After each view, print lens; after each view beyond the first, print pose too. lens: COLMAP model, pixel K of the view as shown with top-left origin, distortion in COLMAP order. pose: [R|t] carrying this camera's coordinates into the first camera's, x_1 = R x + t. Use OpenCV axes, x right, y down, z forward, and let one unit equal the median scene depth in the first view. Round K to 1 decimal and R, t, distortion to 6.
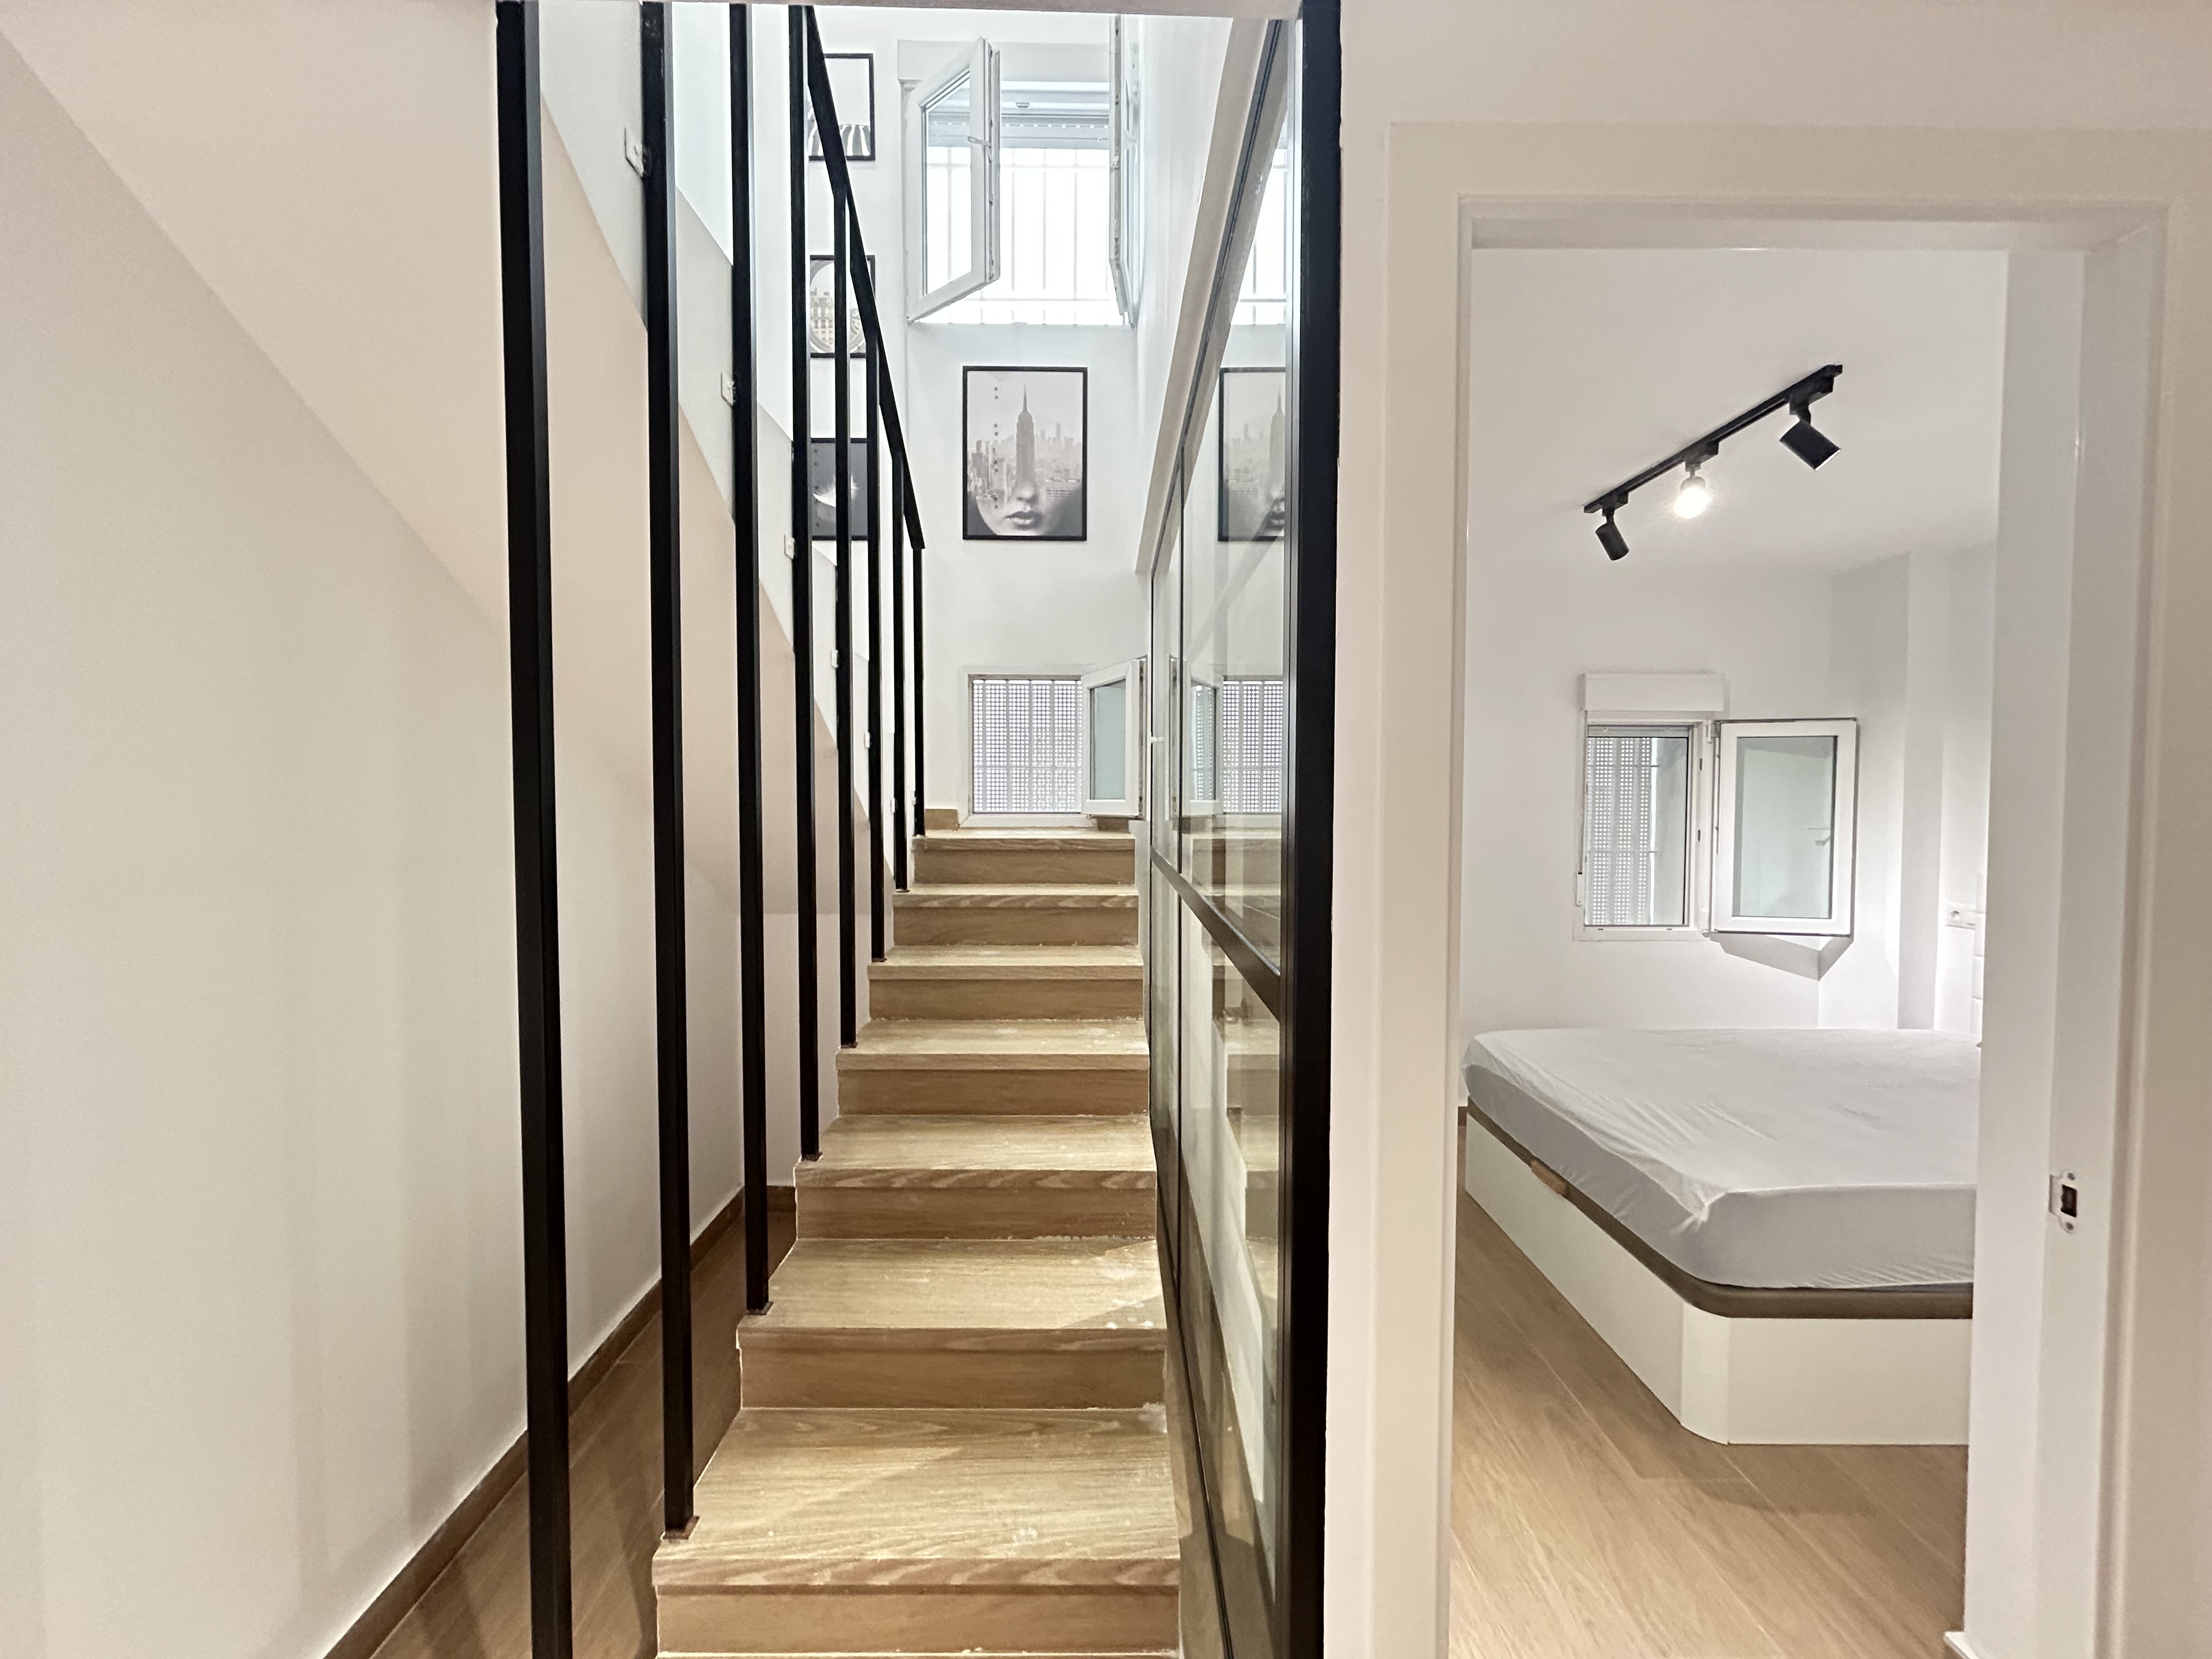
lens RADIAL K [[909.8, 0, 1094.7], [0, 909.8, 833.5], [0, 0, 1]] dist [-0.001478, 0.000170]
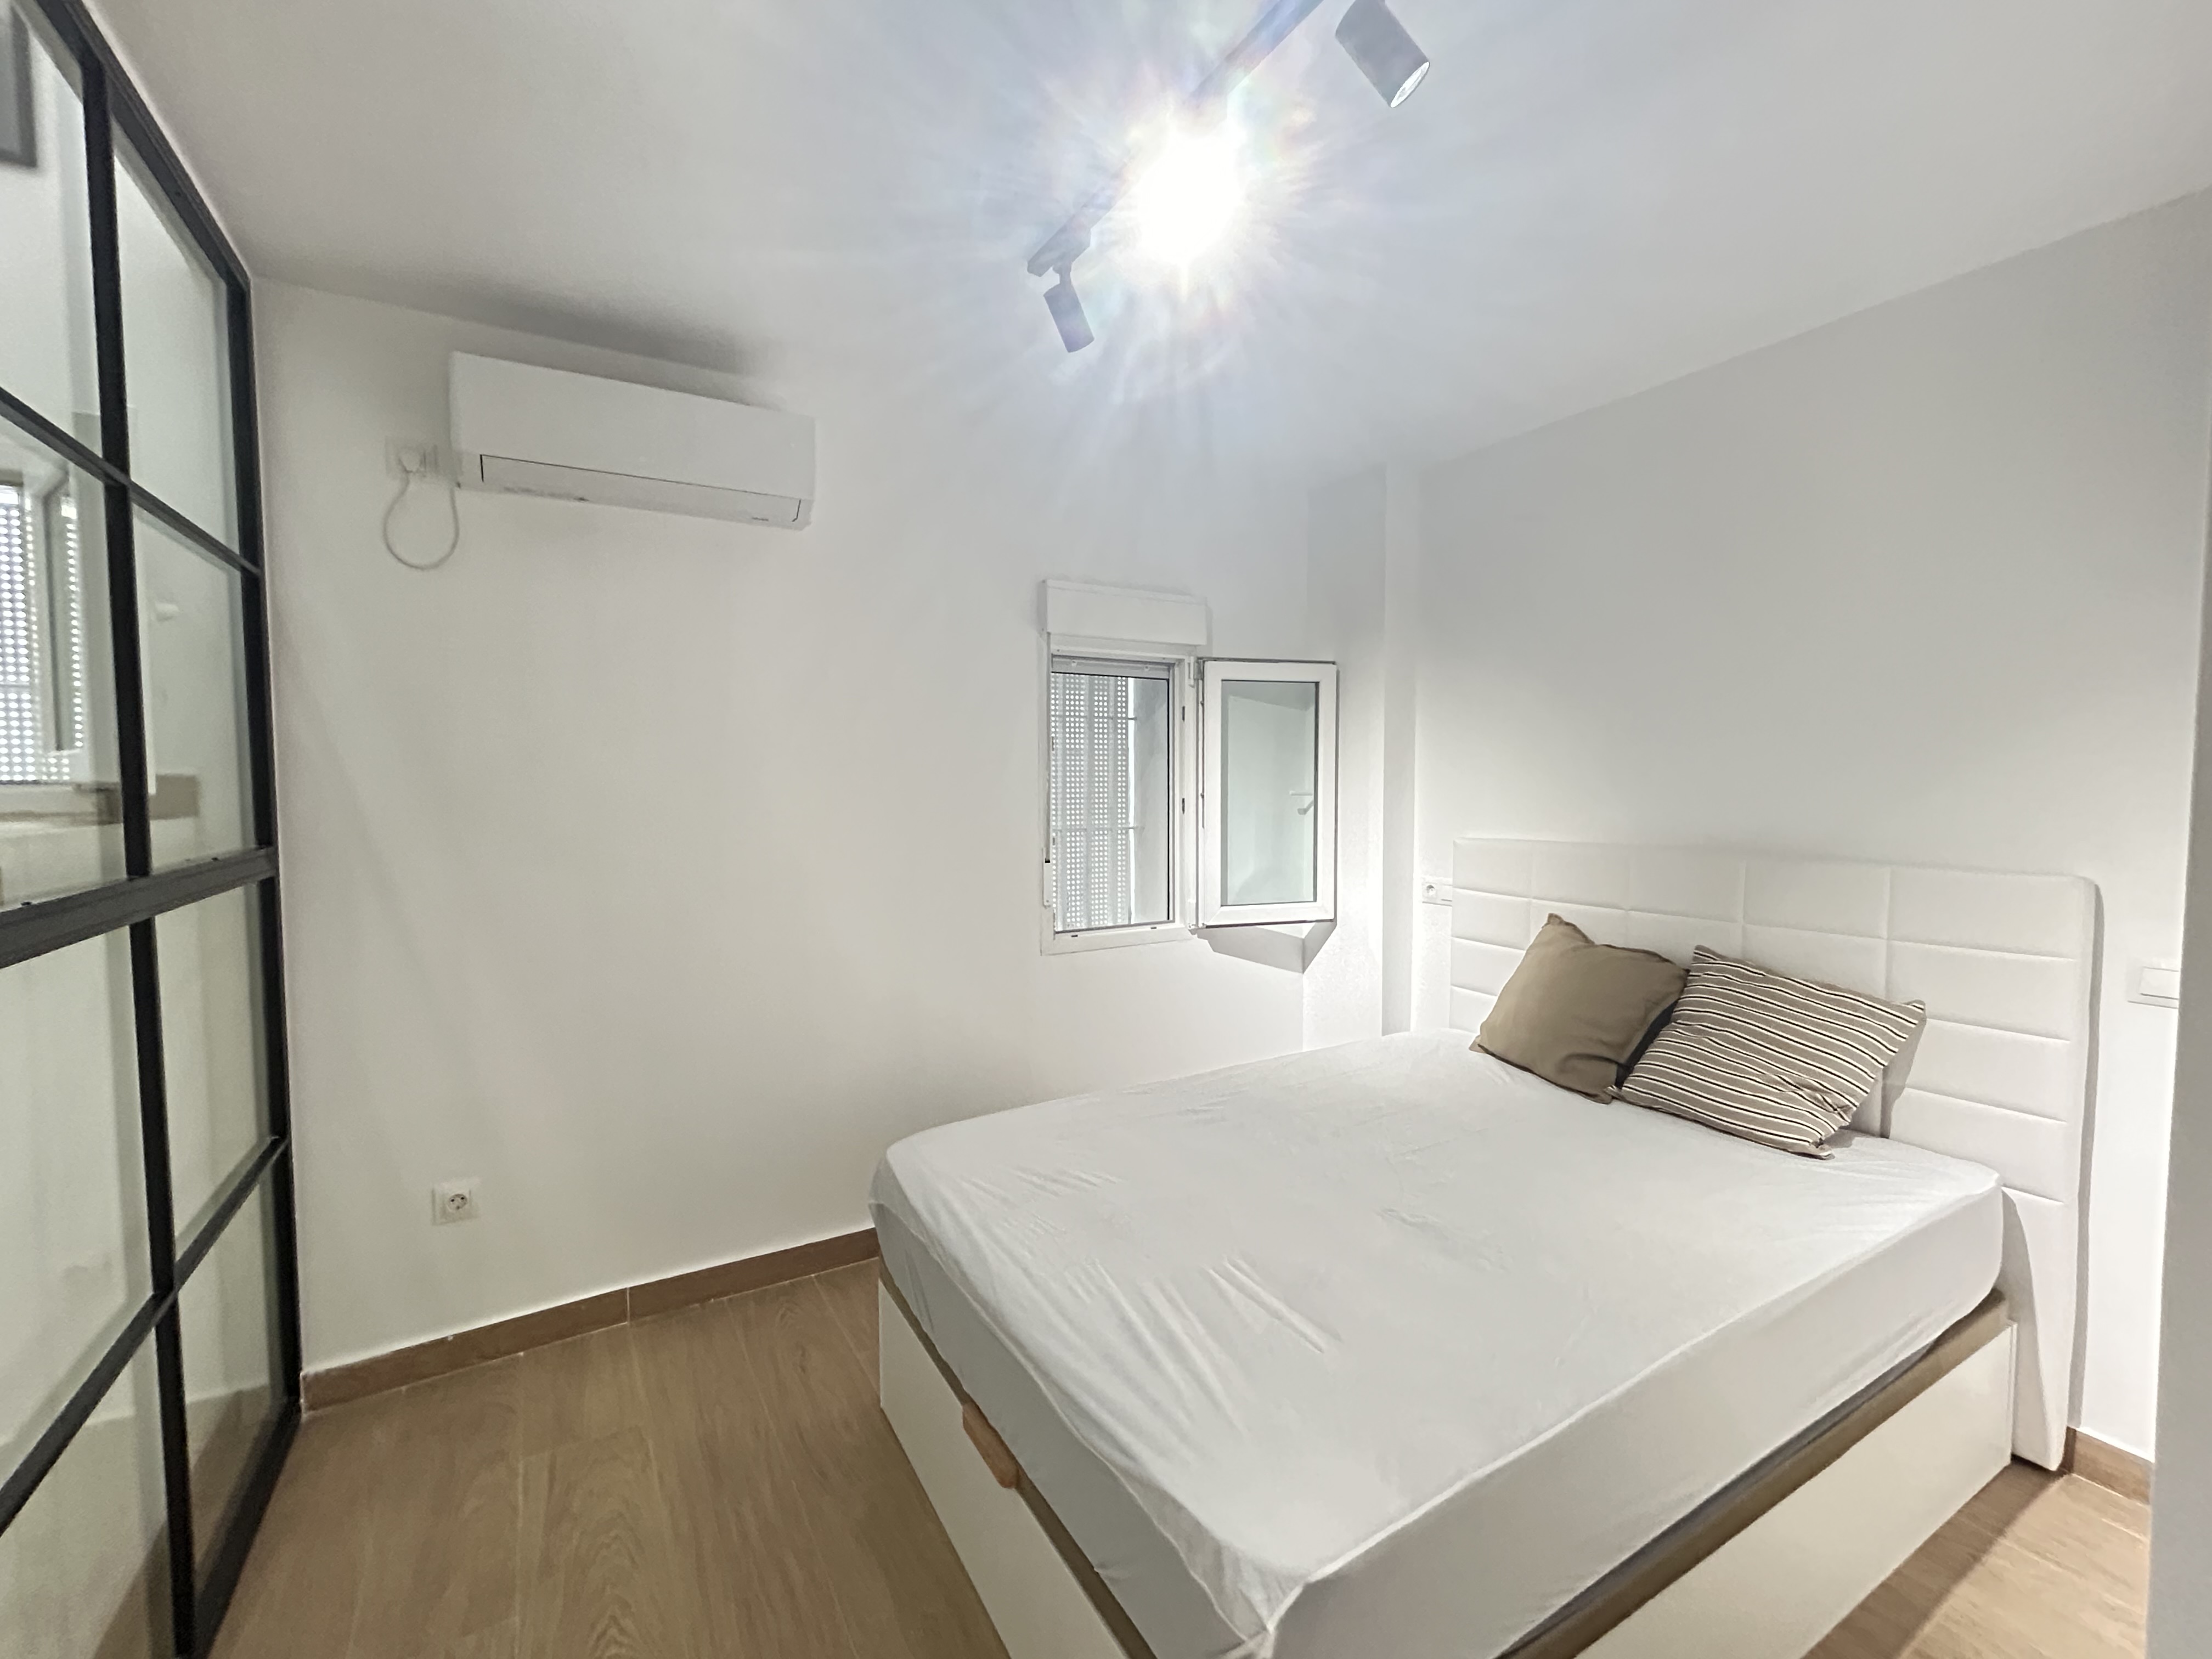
lens RADIAL K [[909.8, 0, 1105.1], [0, 909.8, 822.9], [0, 0, 1]] dist [-0.001478, 0.000170]
pose [[0.862958, -0.028996, 0.504443, 0.214217], [0.023529, 0.999575, 0.017204, 0.002174], [-0.504728, -0.002978, 0.863273, 0.362201]]
